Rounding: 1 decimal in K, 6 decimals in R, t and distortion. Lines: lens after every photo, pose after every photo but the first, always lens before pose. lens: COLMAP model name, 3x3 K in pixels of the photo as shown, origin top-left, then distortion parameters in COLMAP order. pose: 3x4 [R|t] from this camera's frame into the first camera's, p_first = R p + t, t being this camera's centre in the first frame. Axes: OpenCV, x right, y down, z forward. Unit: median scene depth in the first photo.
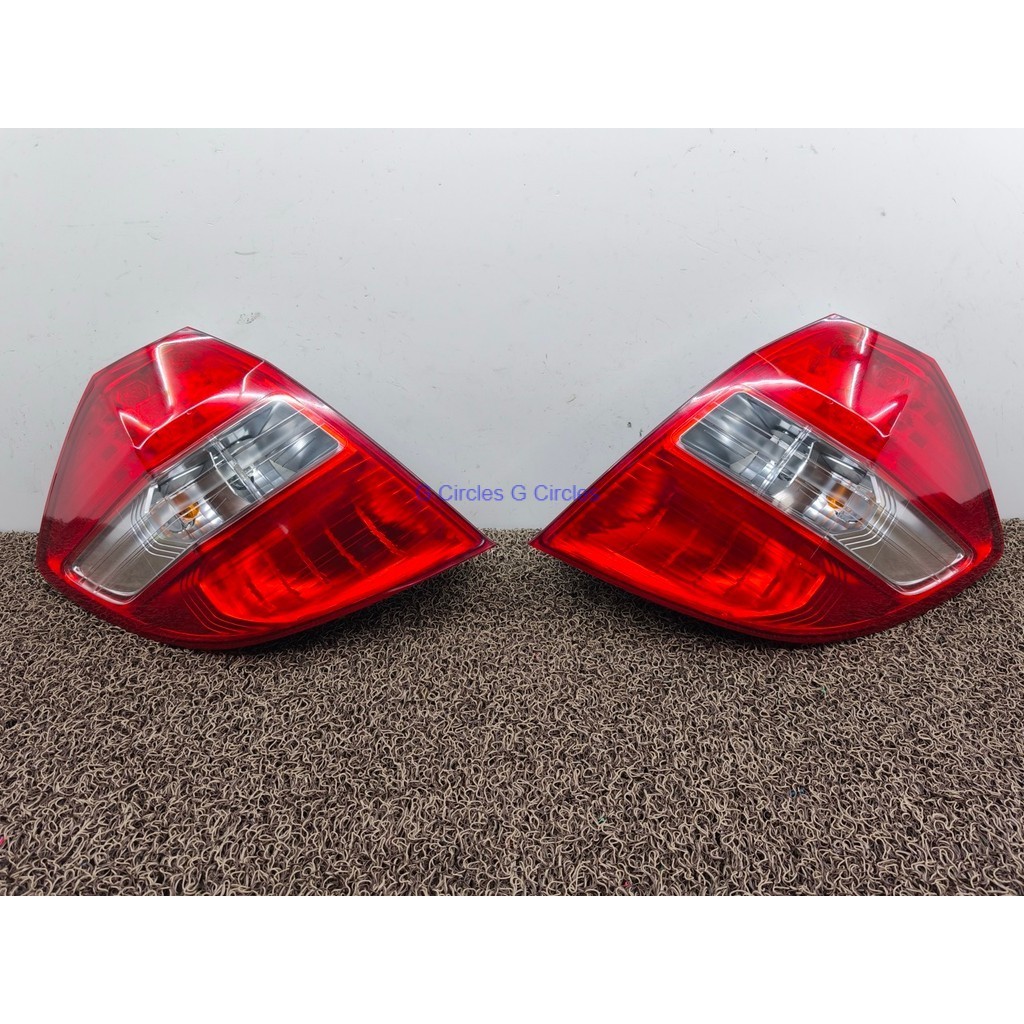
lens RADIAL K [[838.0, 0, 511.2], [0, 838.0, 517.3], [0, 0, 1]] dist [-0.029915, 0.001982]
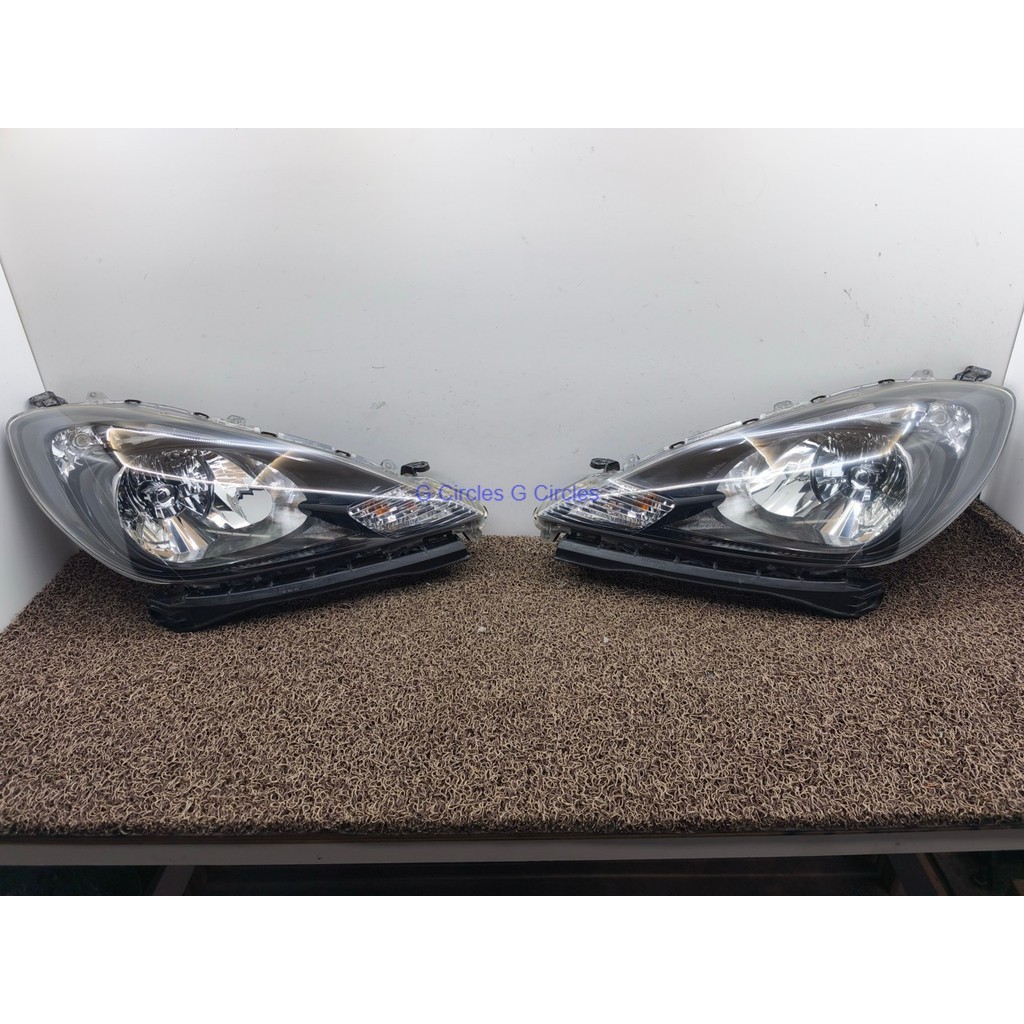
lens RADIAL K [[770.8, 0, 509.3], [0, 770.8, 508.5], [0, 0, 1]] dist [-0.028058, -0.000591]
pose [[0.999900, -0.013045, -0.005388, -0.073600], [0.012830, 0.999189, -0.038171, 0.025742], [0.005882, 0.038098, 0.999257, -0.675390]]
